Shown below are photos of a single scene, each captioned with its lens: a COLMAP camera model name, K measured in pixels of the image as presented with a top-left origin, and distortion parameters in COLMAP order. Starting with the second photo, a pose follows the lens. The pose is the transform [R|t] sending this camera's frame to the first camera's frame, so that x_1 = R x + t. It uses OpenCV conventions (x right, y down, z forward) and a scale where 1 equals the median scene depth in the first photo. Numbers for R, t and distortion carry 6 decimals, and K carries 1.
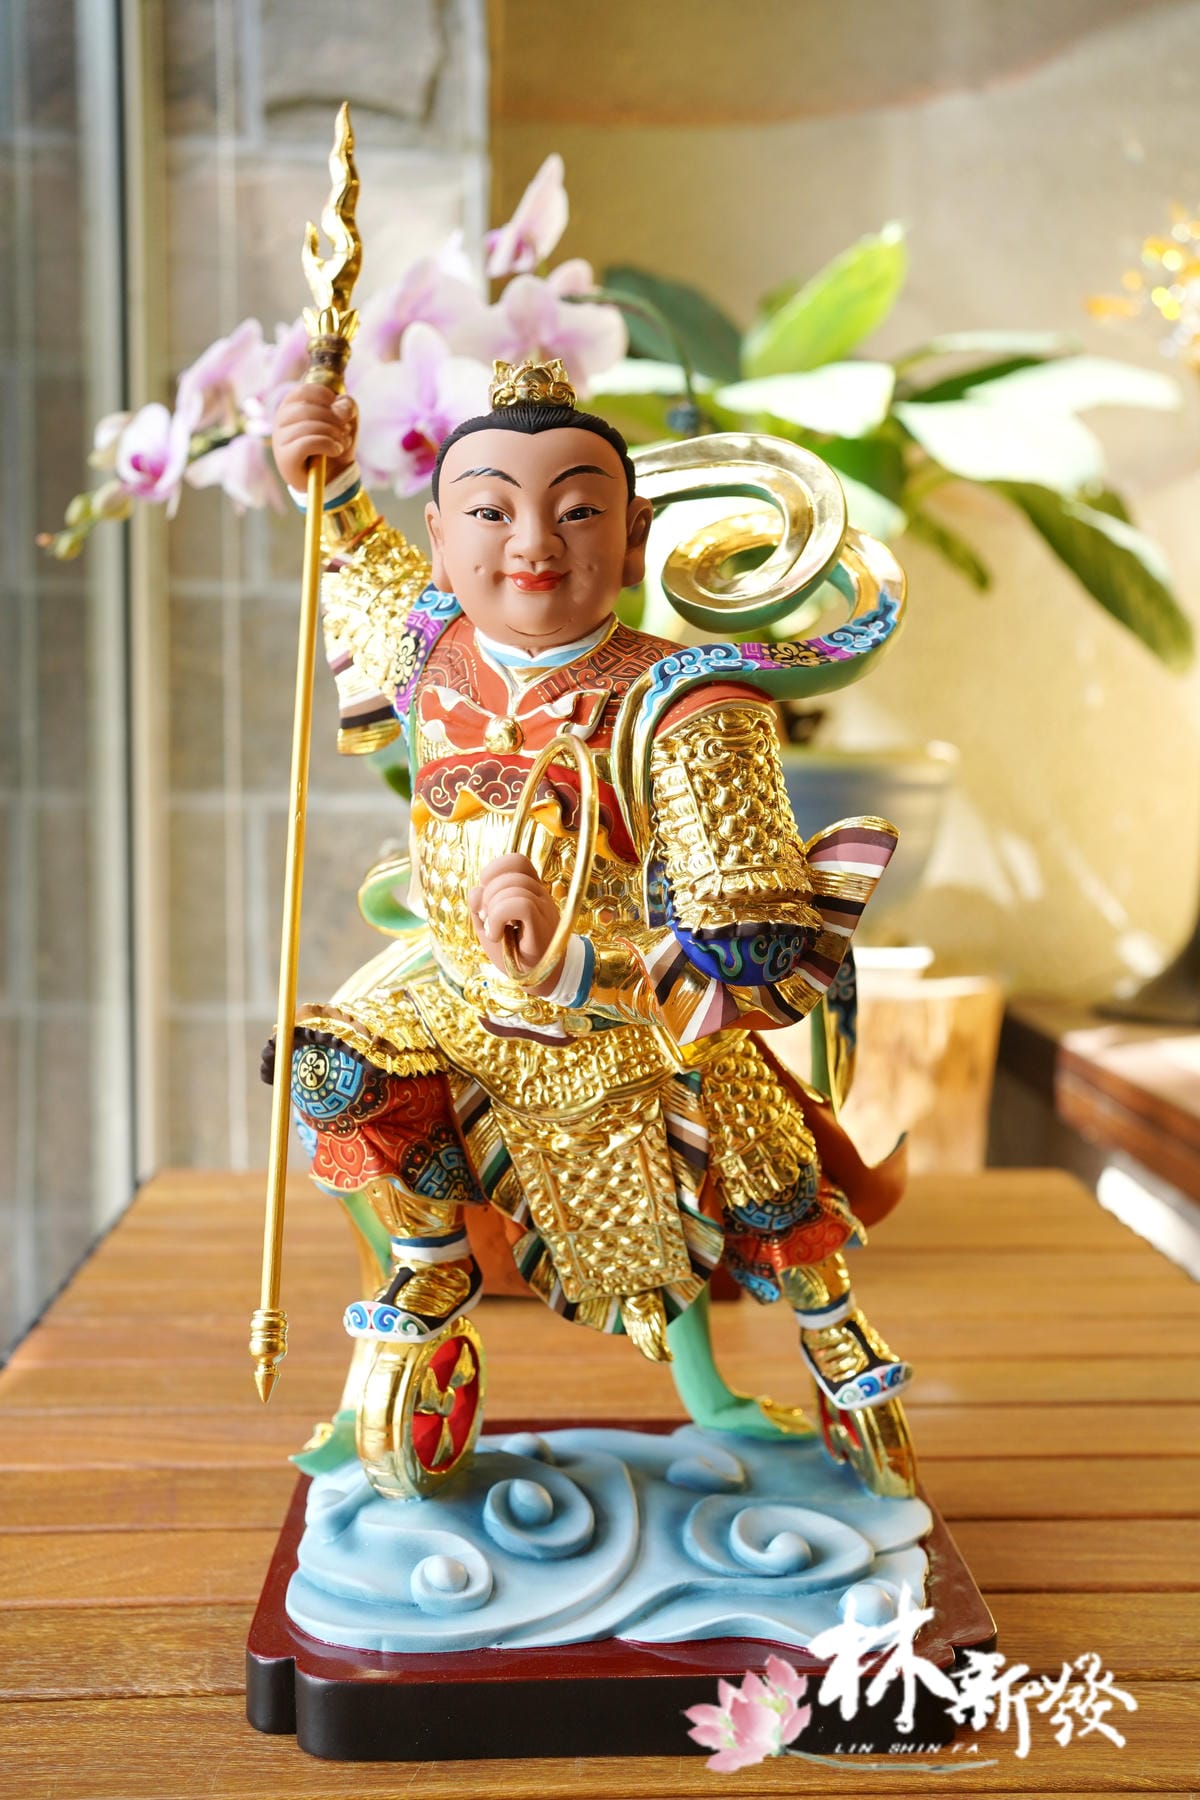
lens RADIAL K [[1826.1, 0, 604.7], [0, 1826.1, 892.3], [0, 0, 1]] dist [-0.013069, 0.110411]
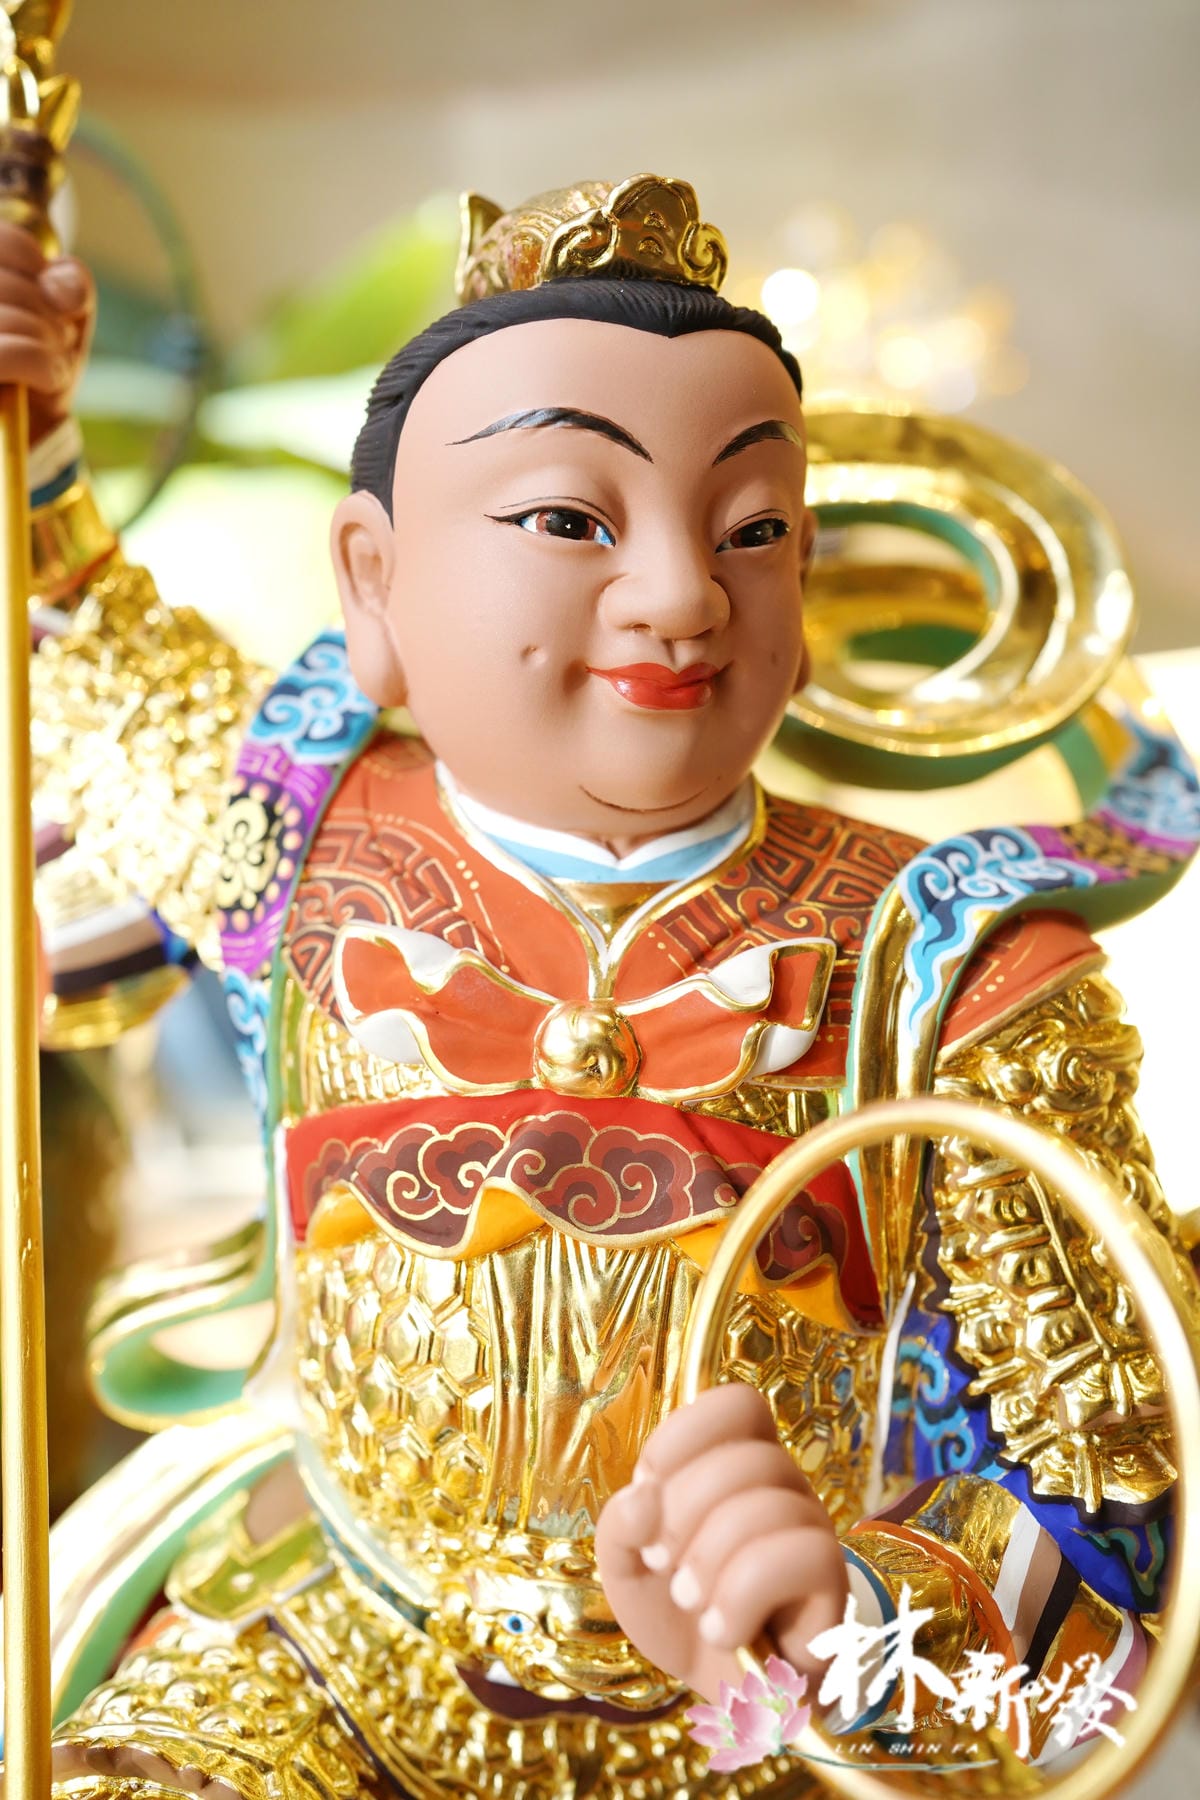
lens RADIAL K [[1826.1, 0, 604.7], [0, 1826.1, 892.3], [0, 0, 1]] dist [-0.013069, 0.110411]
pose [[0.941927, -0.017021, 0.335387, -0.189846], [0.034165, 0.998390, -0.045284, -0.102170], [-0.334076, 0.054112, 0.940992, 0.598419]]
